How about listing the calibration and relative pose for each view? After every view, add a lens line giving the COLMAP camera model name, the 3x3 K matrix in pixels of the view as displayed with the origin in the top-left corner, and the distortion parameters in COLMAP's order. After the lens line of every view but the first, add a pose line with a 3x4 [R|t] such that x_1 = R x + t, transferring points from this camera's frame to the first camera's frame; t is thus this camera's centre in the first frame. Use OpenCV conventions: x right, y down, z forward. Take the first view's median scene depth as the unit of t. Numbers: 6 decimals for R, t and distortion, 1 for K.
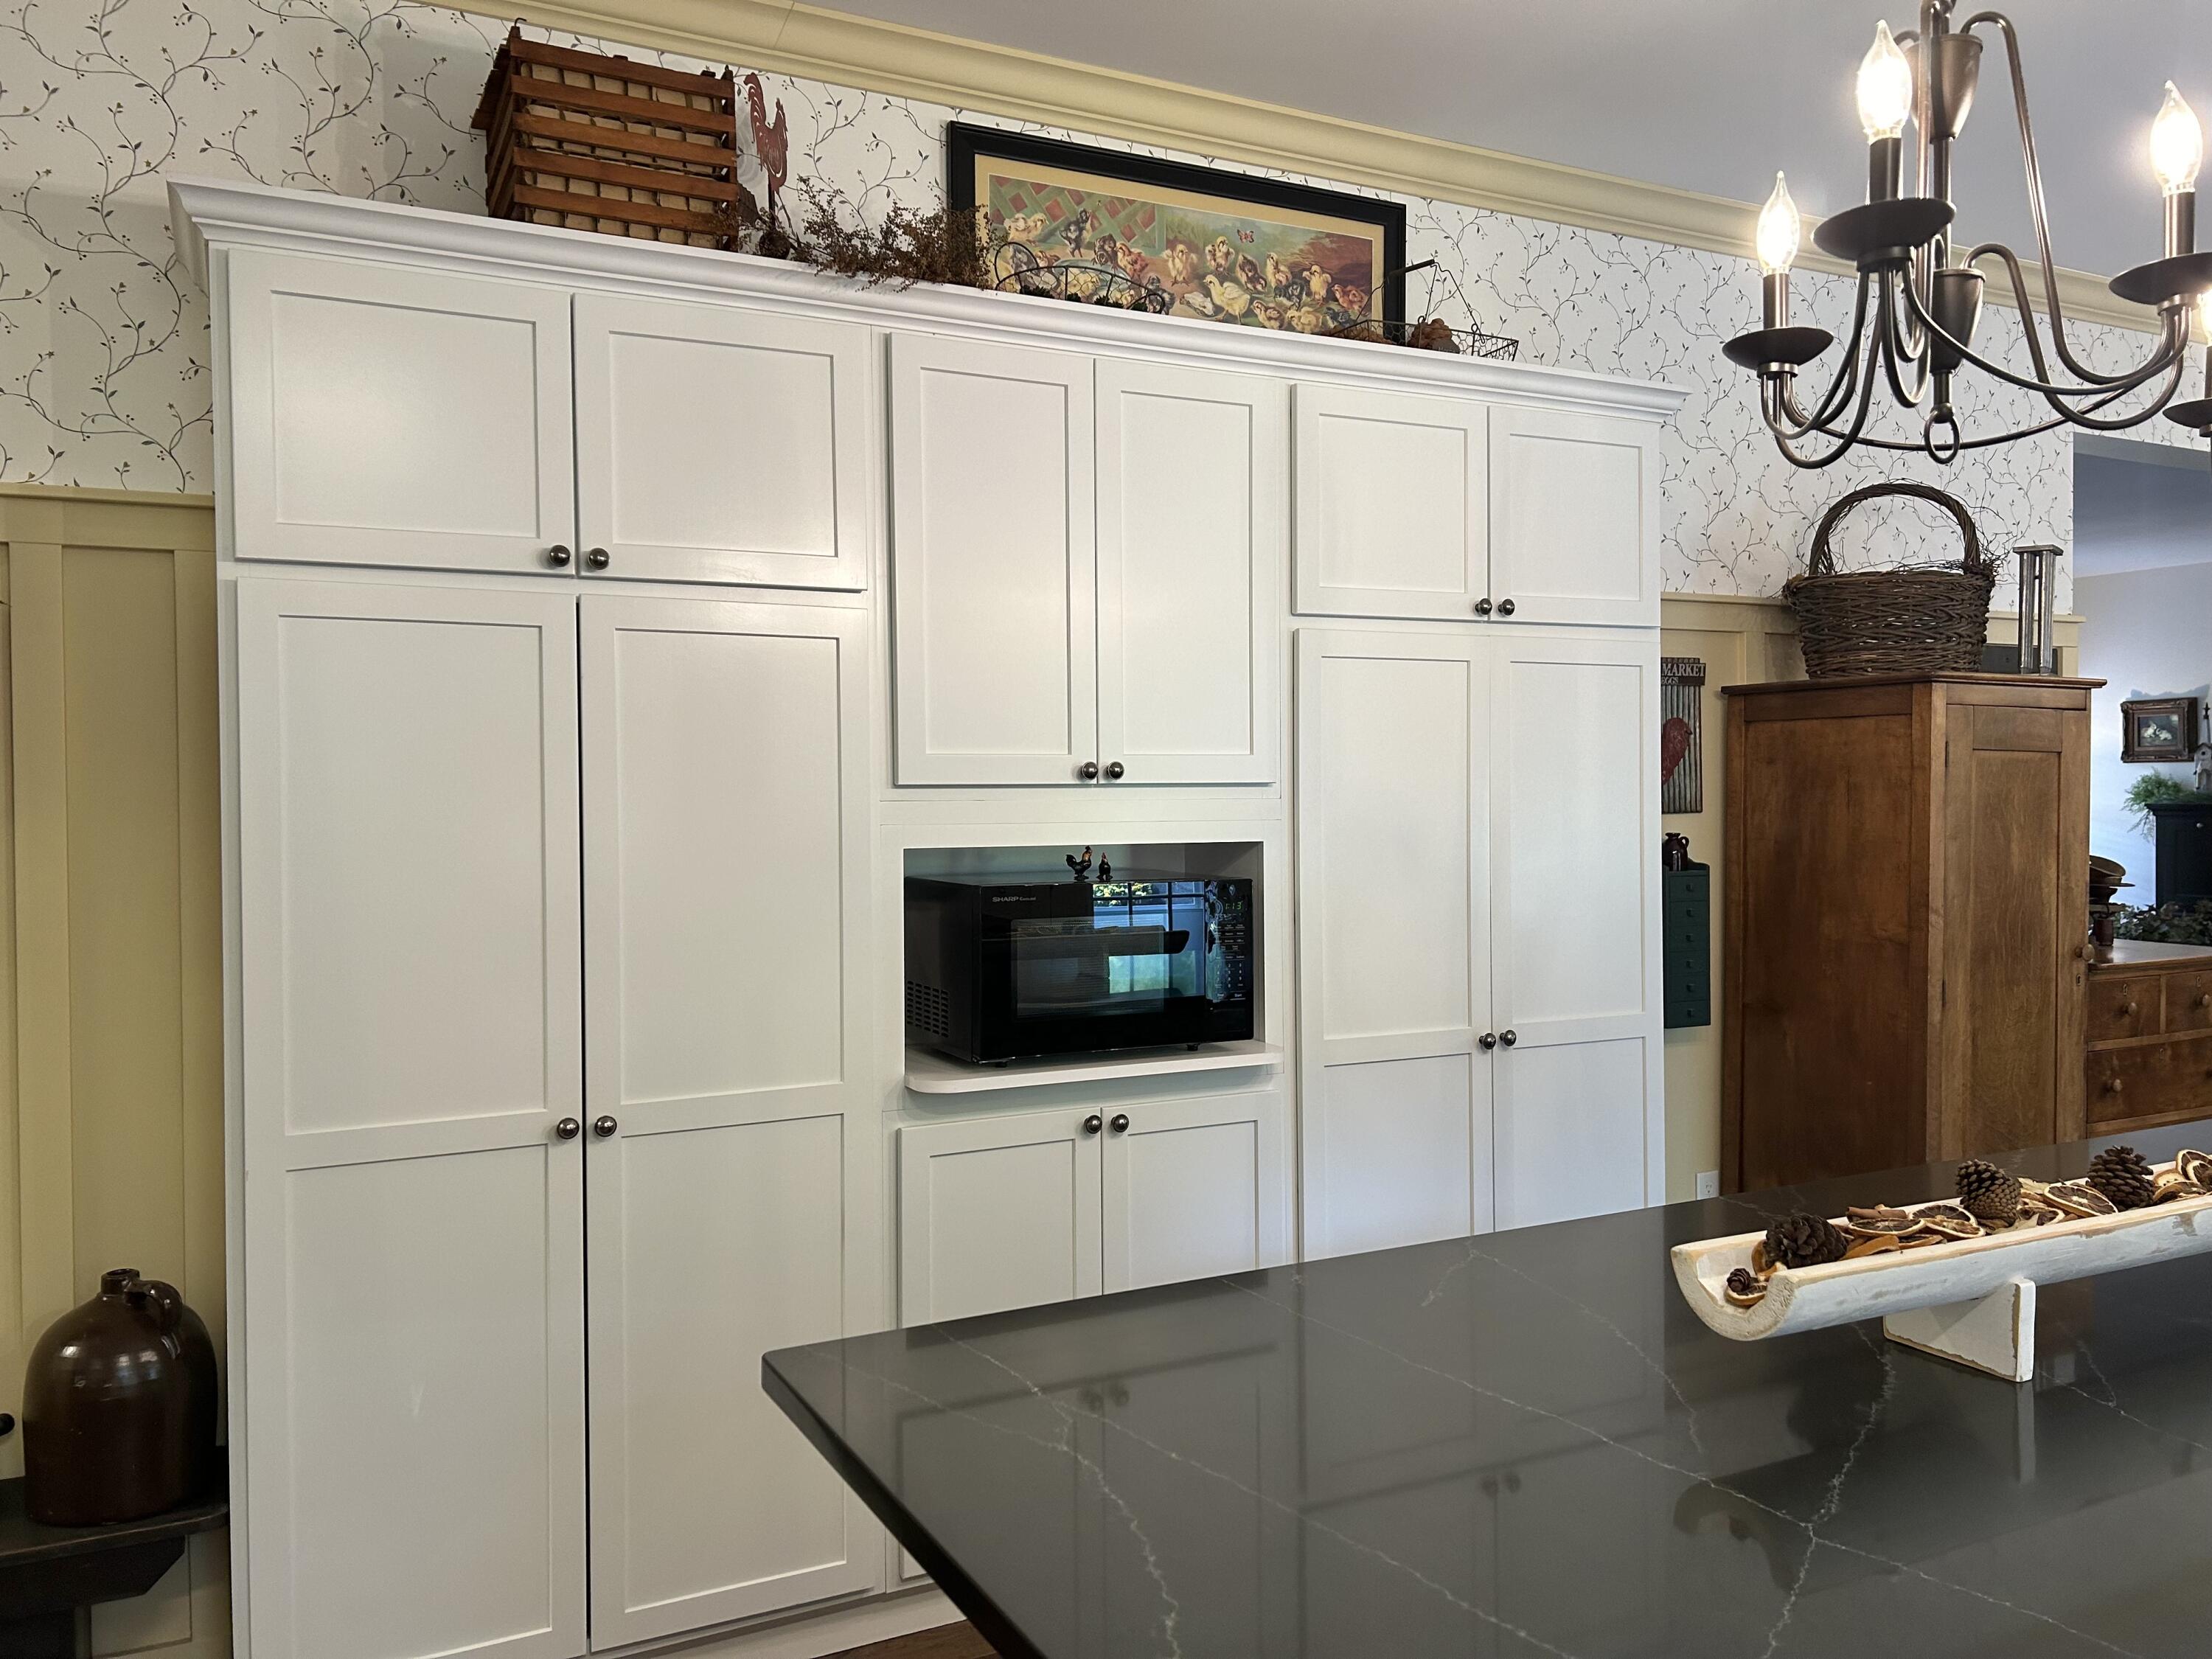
lens RADIAL K [[1711.9, 0, 1106.0], [0, 1711.9, 823.1], [0, 0, 1]] dist [0.029956, 0.000351]
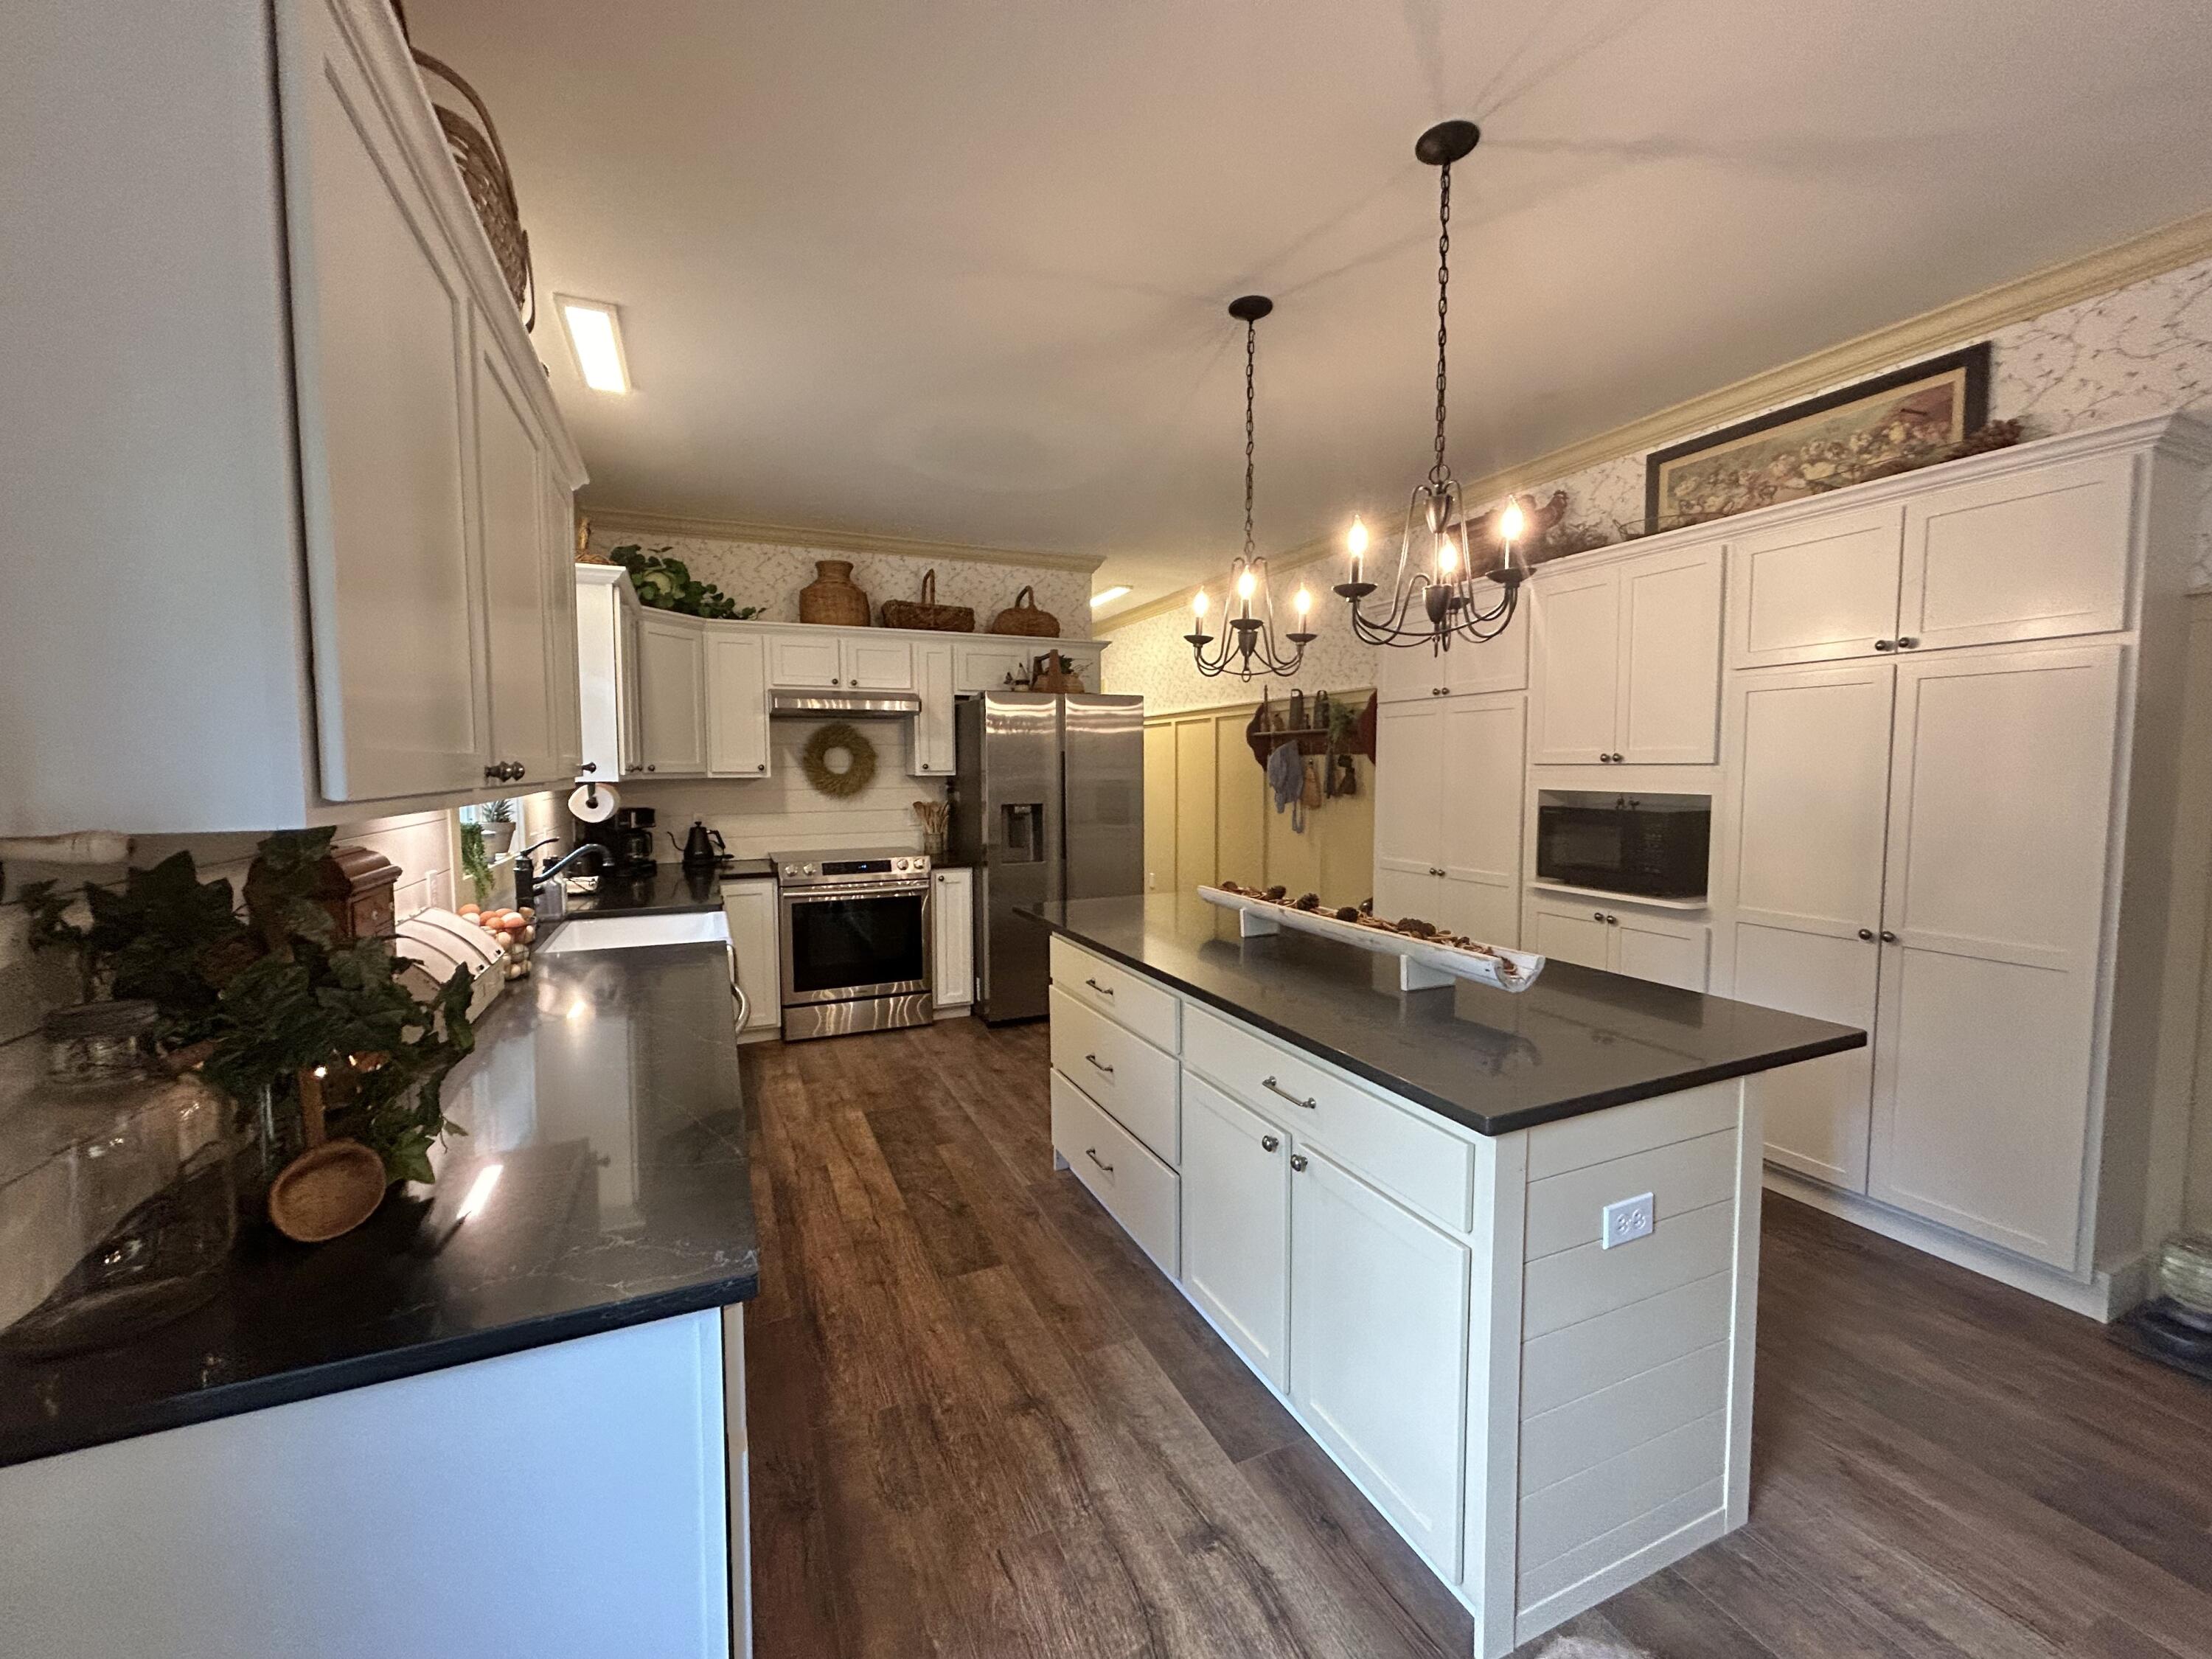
lens RADIAL K [[891.5, 0, 1105.2], [0, 891.5, 828.1], [0, 0, 1]] dist [0.007079, -0.000162]
pose [[-0.046892, 0.070607, -0.996401, 1.020297], [-0.019242, 0.997250, 0.071573, -0.008780], [0.998715, 0.022529, -0.045404, 0.358696]]
